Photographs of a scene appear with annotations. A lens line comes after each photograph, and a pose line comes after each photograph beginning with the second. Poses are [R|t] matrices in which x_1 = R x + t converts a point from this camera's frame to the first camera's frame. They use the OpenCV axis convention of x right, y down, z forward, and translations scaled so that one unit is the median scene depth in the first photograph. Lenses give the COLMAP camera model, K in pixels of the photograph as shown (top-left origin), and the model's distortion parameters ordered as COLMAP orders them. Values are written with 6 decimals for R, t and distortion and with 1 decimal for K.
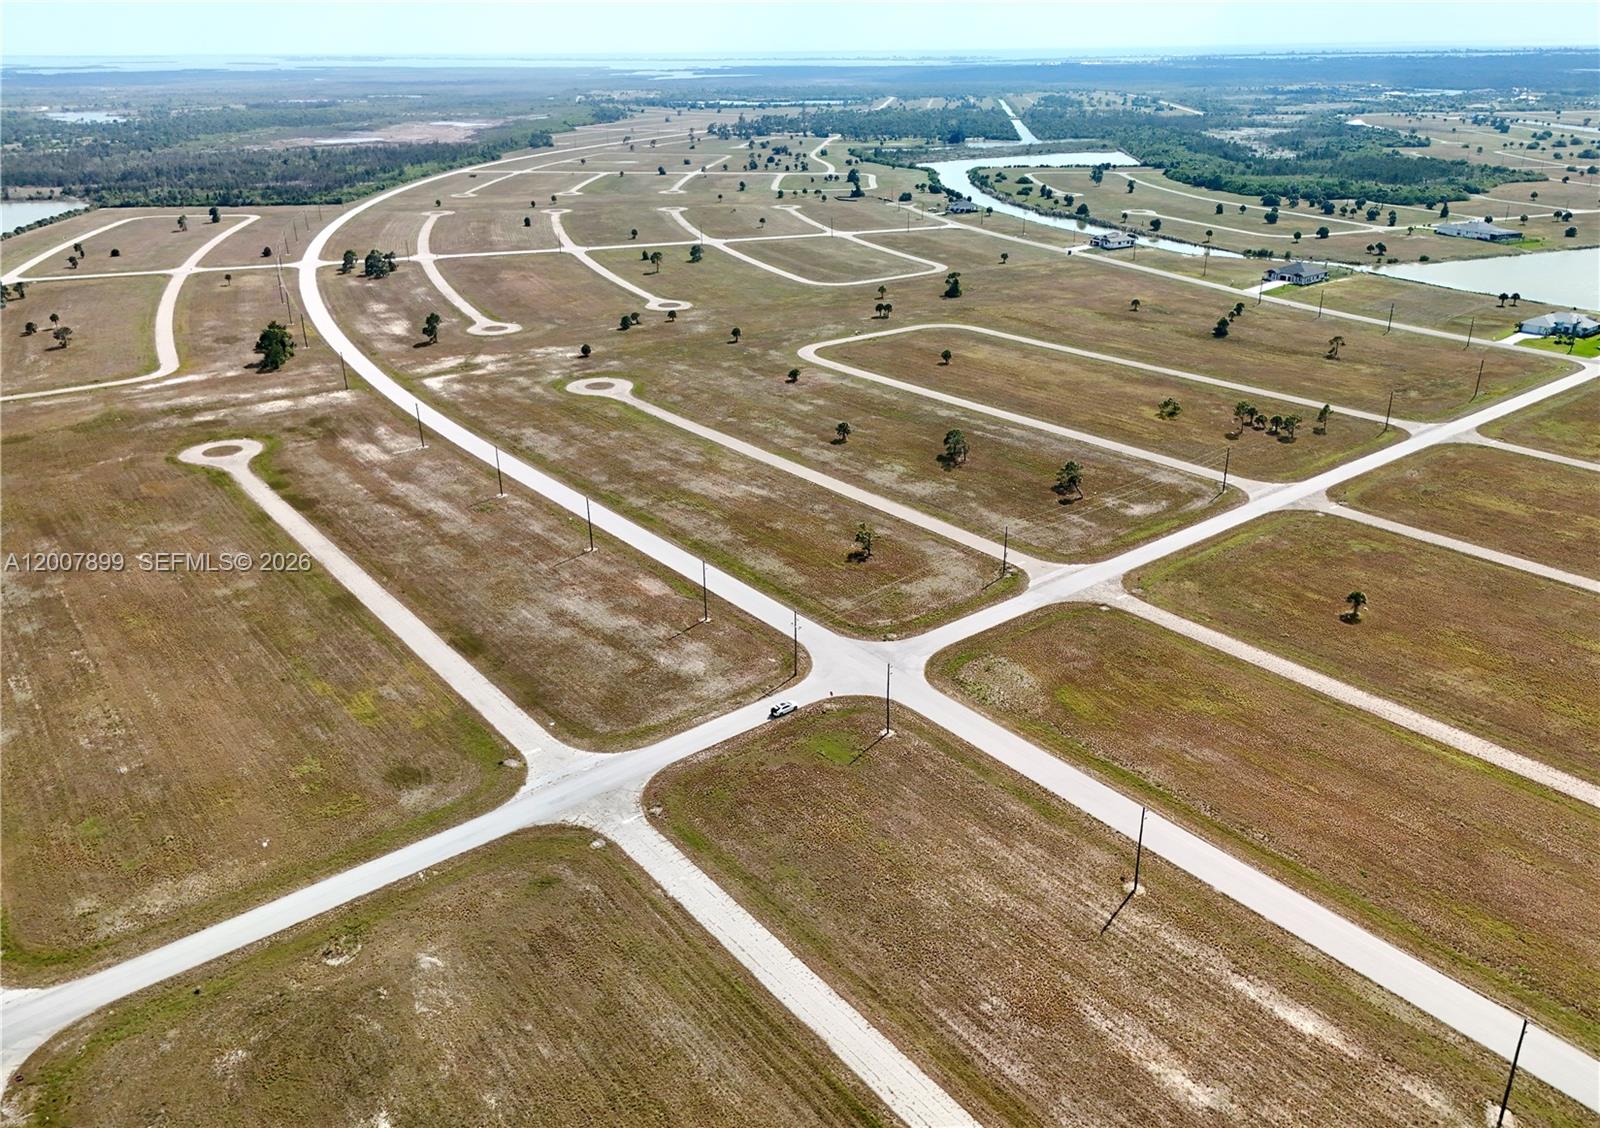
lens RADIAL K [[1162.9, 0, 805.3], [0, 1162.9, 545.0], [0, 0, 1]] dist [0.107815, -0.159712]
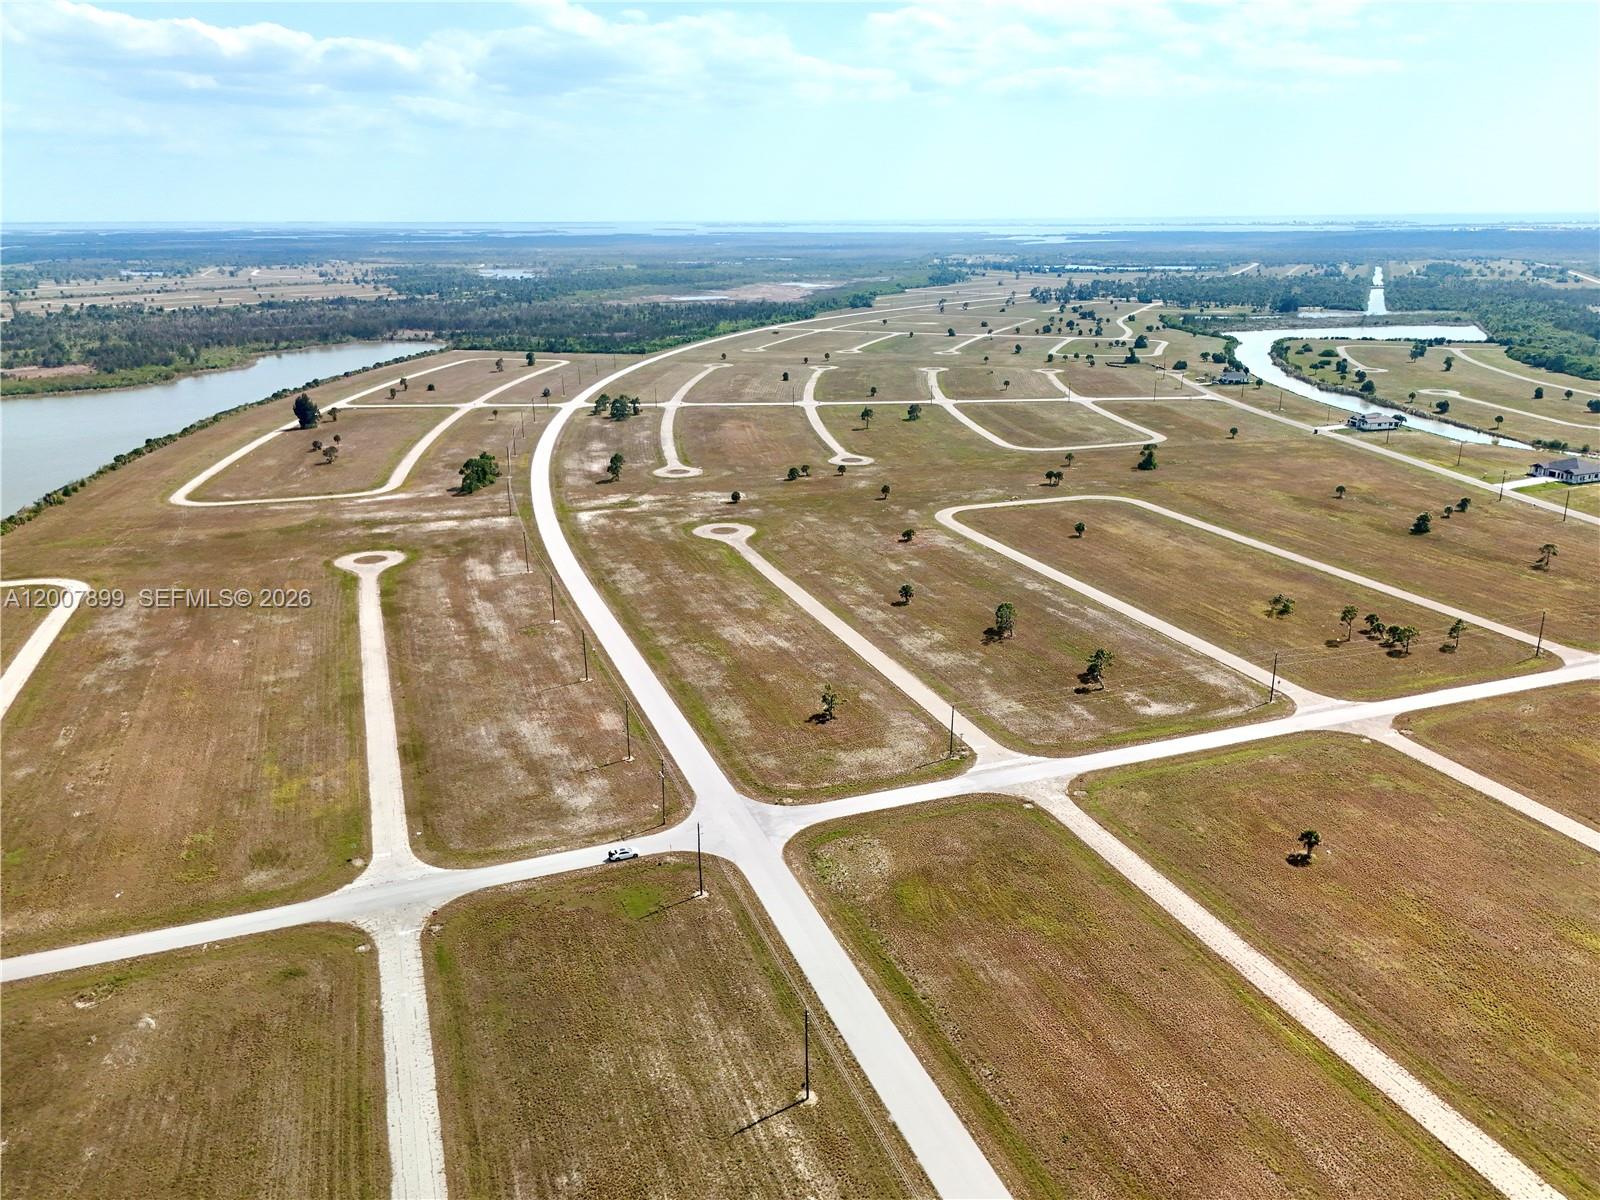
lens RADIAL K [[1172.6, 0, 804.4], [0, 1172.6, 601.1], [0, 0, 1]] dist [0.081086, -0.086507]
pose [[0.951716, 0.098534, -0.290736, 0.244724], [-0.122219, 0.990410, -0.064418, -0.017696], [0.281600, 0.096841, 0.954632, 0.030617]]
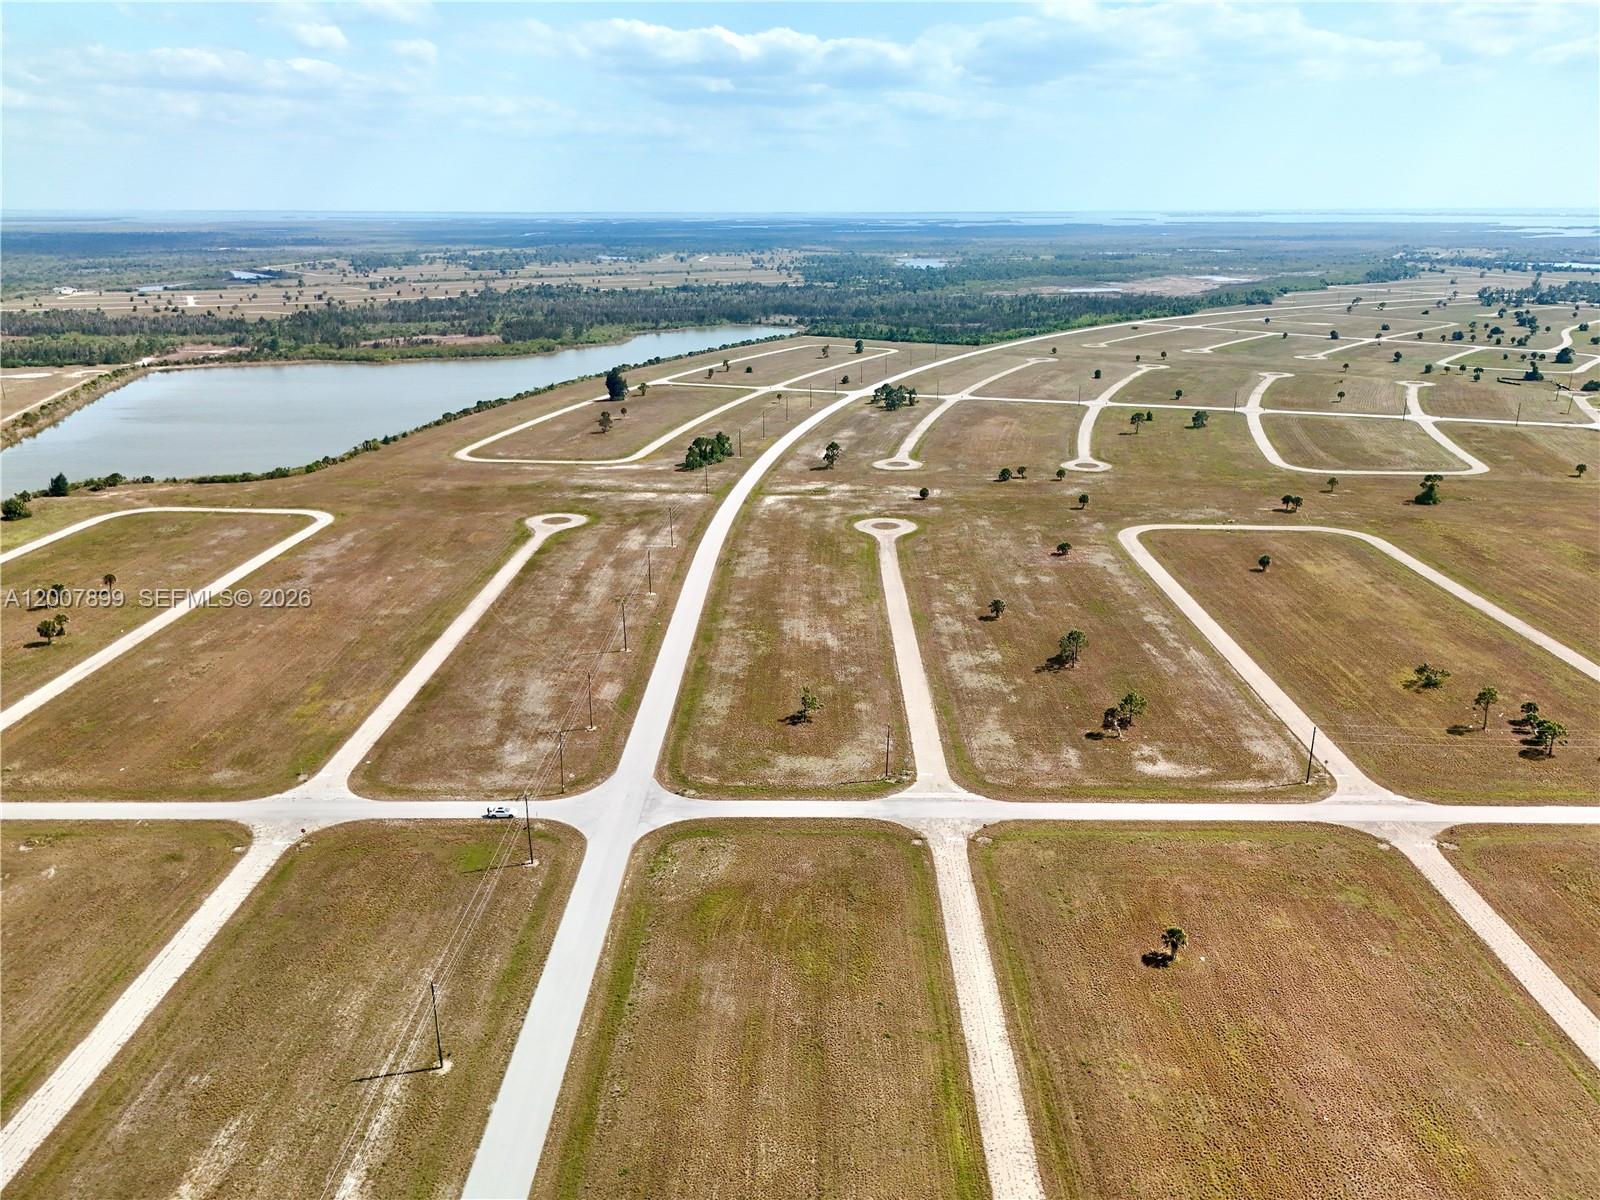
lens RADIAL K [[1172.6, 0, 804.4], [0, 1172.6, 601.1], [0, 0, 1]] dist [0.081086, -0.086507]
pose [[0.775599, 0.207387, -0.596185, 0.481648], [-0.251485, 0.967815, 0.009496, -0.075848], [0.578966, 0.142566, 0.802791, 0.162247]]
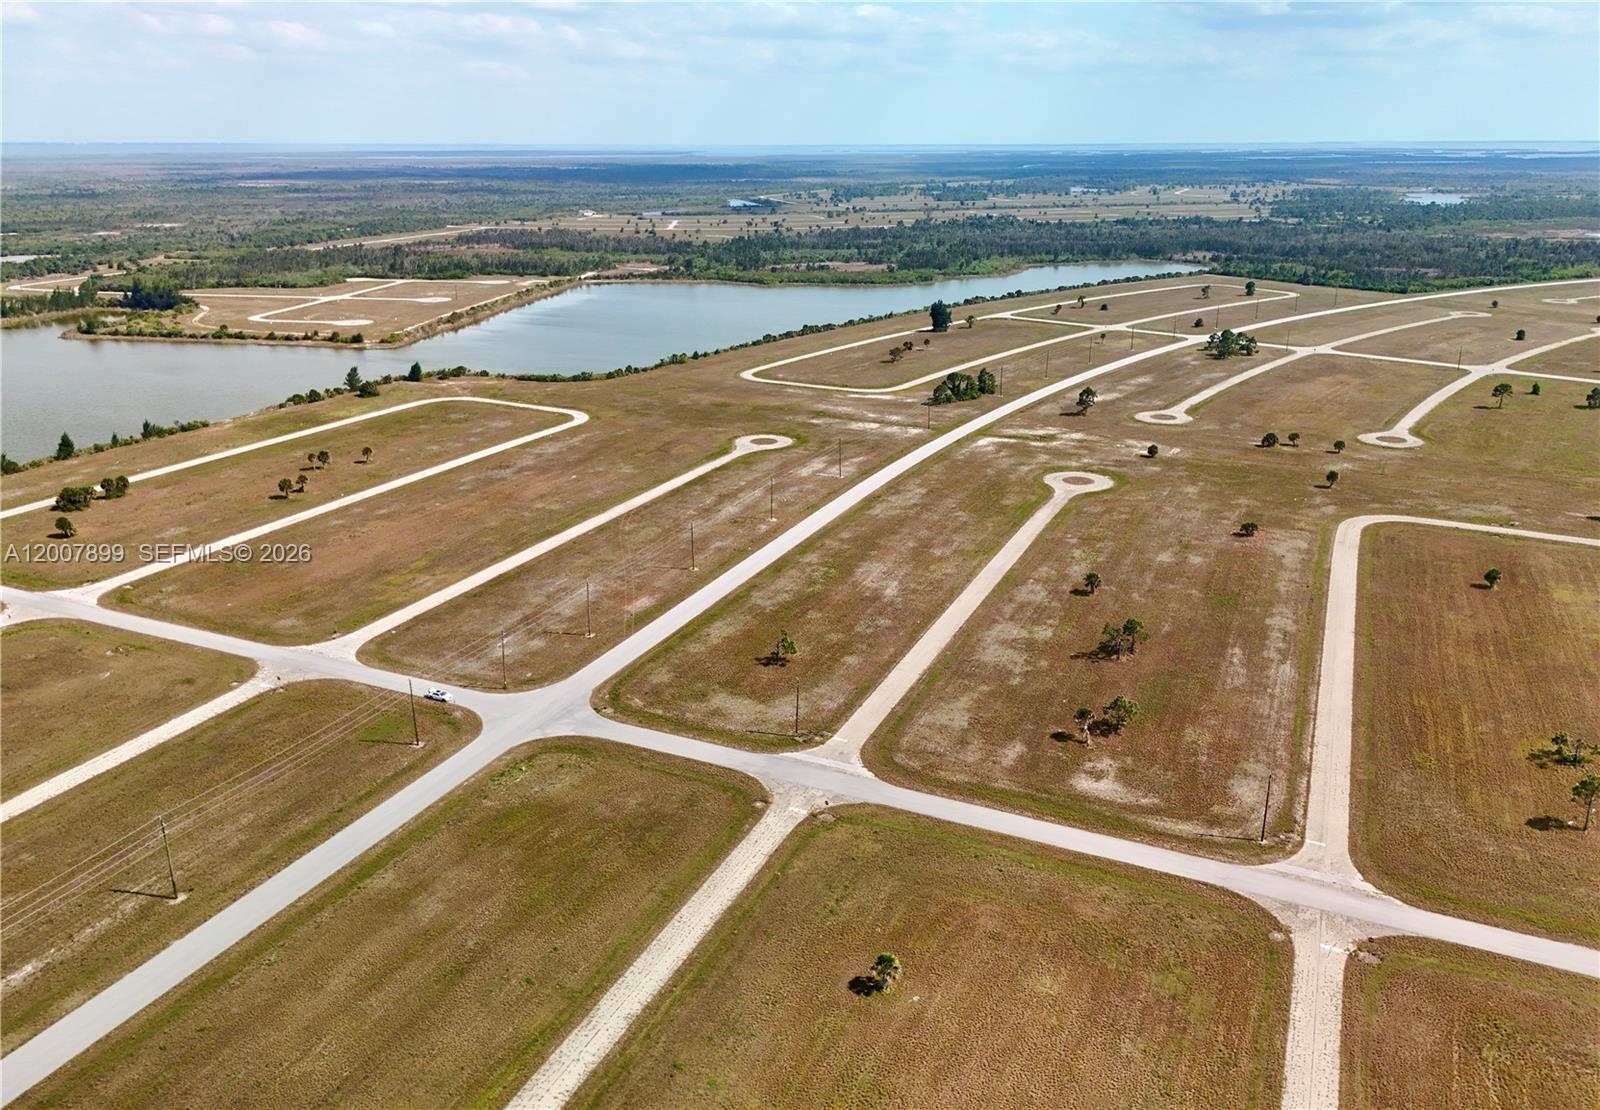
lens RADIAL K [[1172.9, 0, 803.8], [0, 1172.9, 509.8], [0, 0, 1]] dist [0.090939, -0.111804]
pose [[0.452560, 0.274679, -0.848375, 0.656010], [-0.350420, 0.929622, 0.114055, -0.174804], [0.819997, 0.245671, 0.516963, 0.390719]]
